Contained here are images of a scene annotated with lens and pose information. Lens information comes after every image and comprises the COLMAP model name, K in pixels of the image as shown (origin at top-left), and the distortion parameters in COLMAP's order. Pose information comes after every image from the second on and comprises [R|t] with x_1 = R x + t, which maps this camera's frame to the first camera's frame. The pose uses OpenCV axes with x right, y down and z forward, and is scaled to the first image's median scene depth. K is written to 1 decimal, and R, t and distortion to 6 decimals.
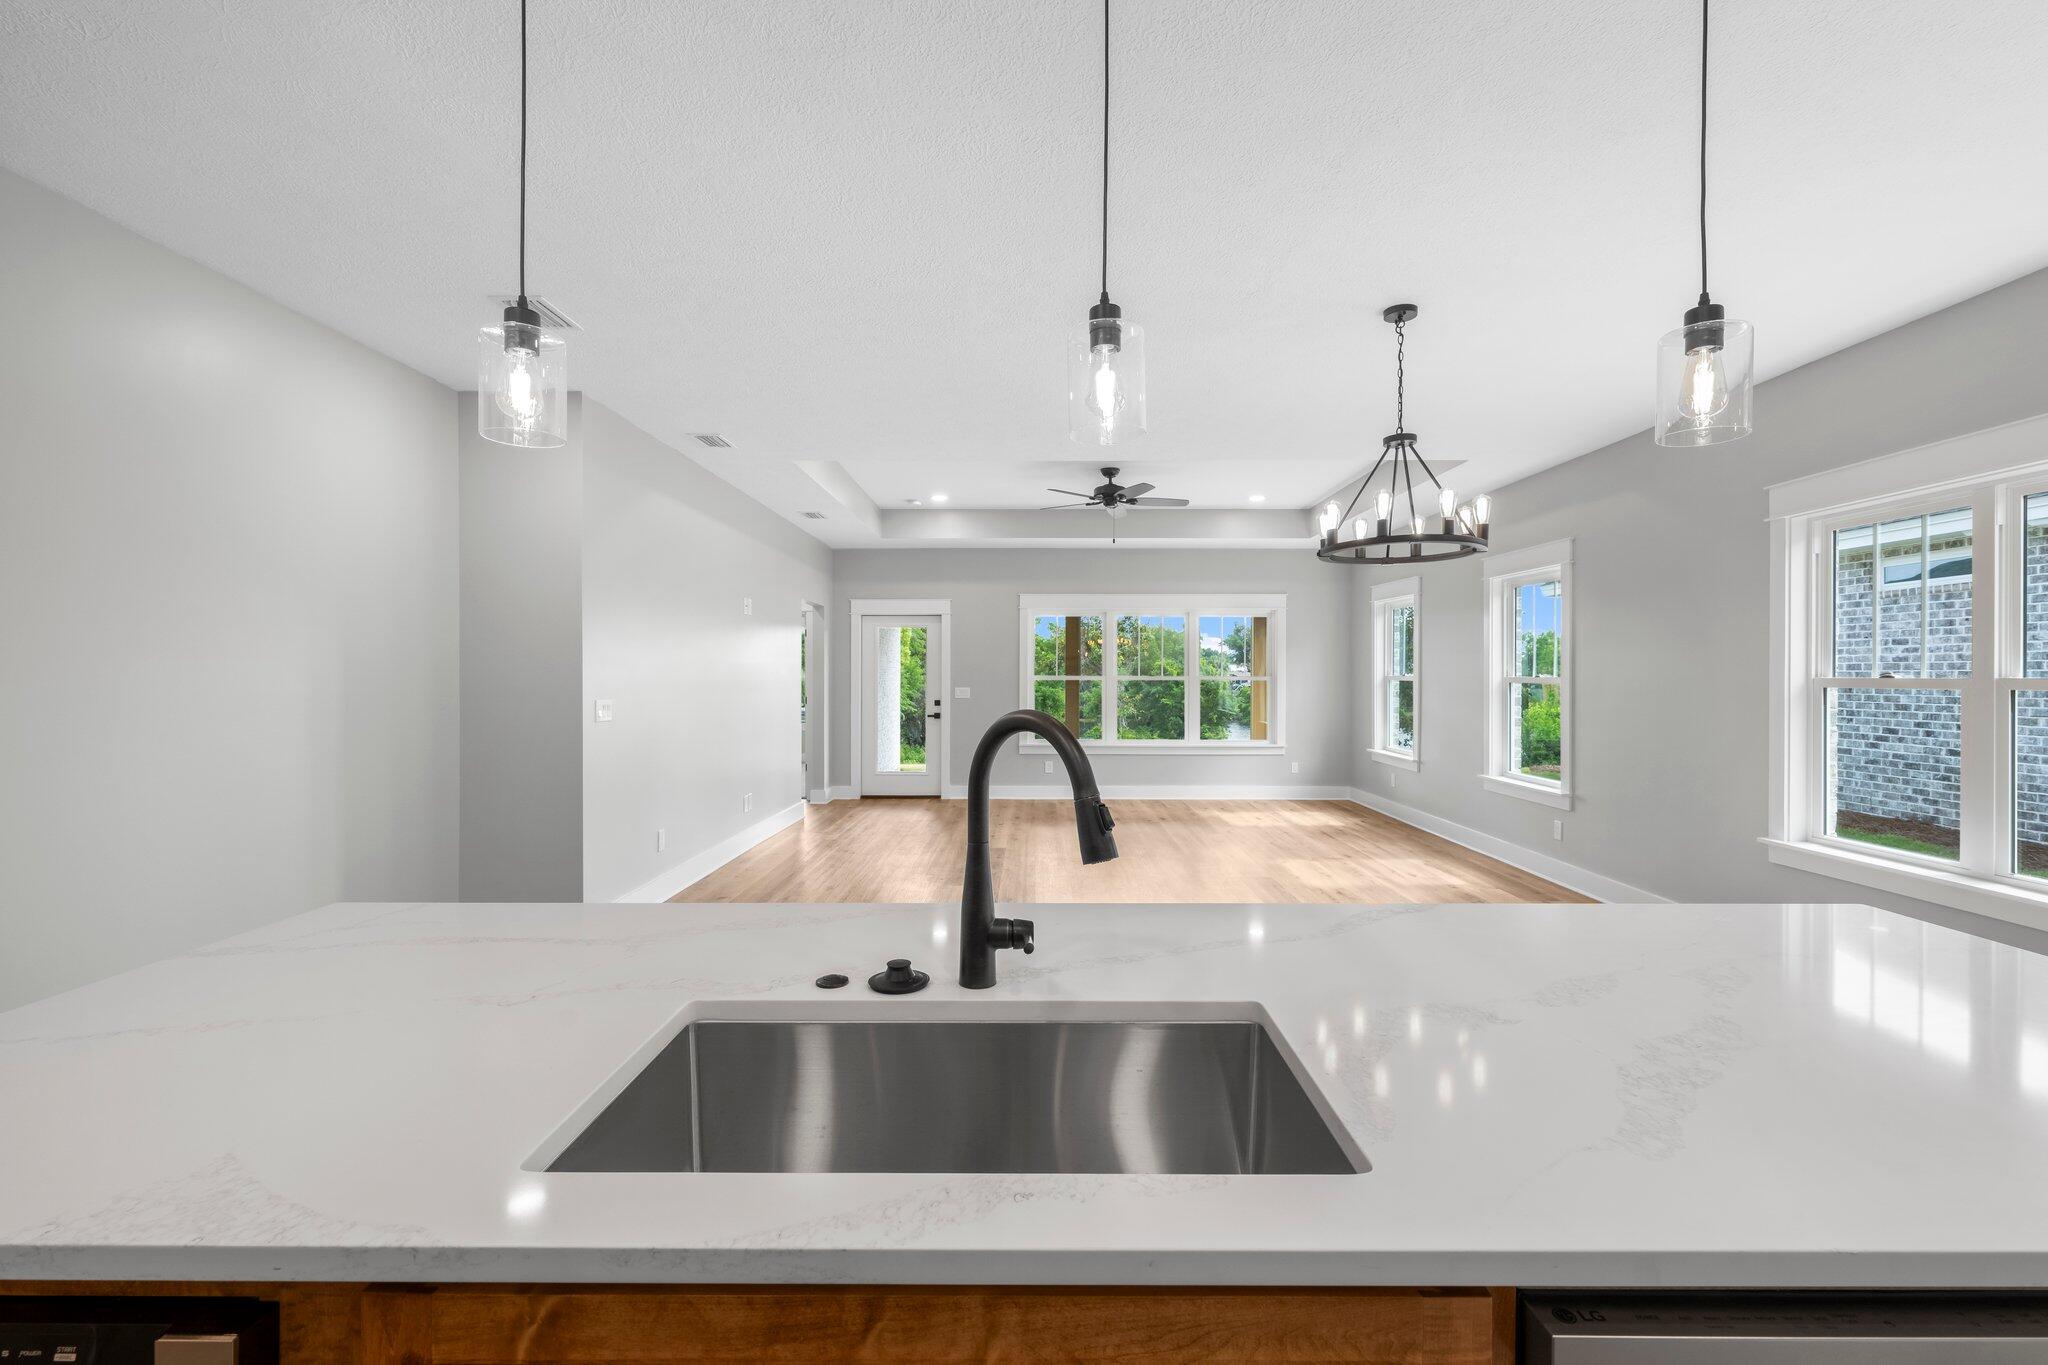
lens RADIAL K [[891.0, 0, 1024.0], [0, 891.0, 682.5], [0, 0, 1]] dist [0.000158, -0.000023]
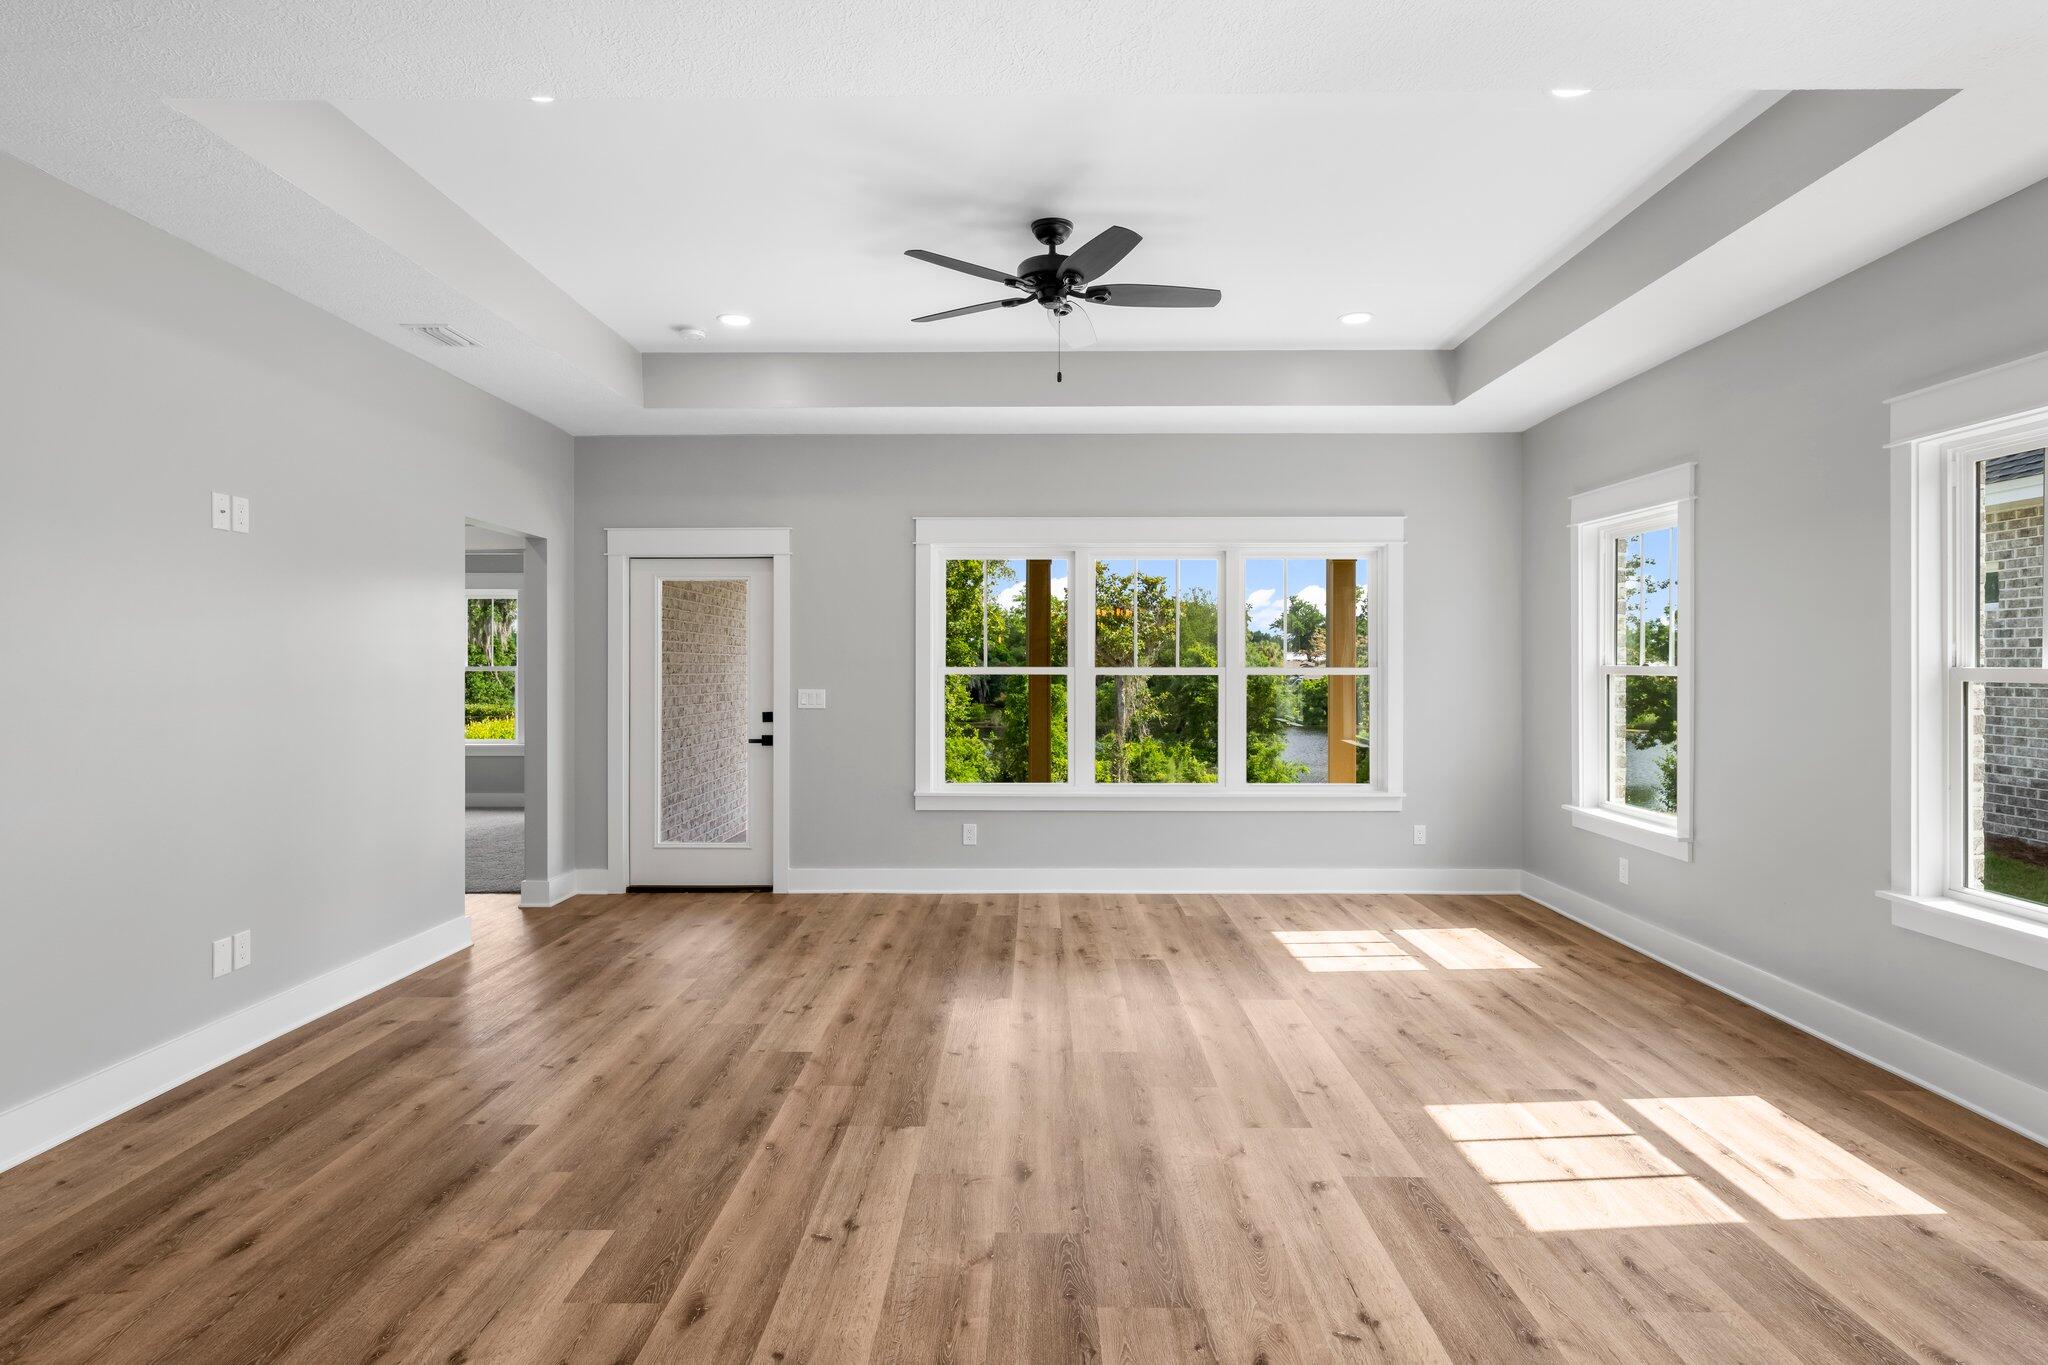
lens RADIAL K [[1113.0, 0, 1026.4], [0, 1113.0, 668.8], [0, 0, 1]] dist [0.002658, -0.000316]
pose [[0.999999, -0.001538, -0.000215, 0.070204], [0.001537, 0.999981, -0.005978, -0.002742], [0.000224, 0.005978, 0.999982, 0.352075]]
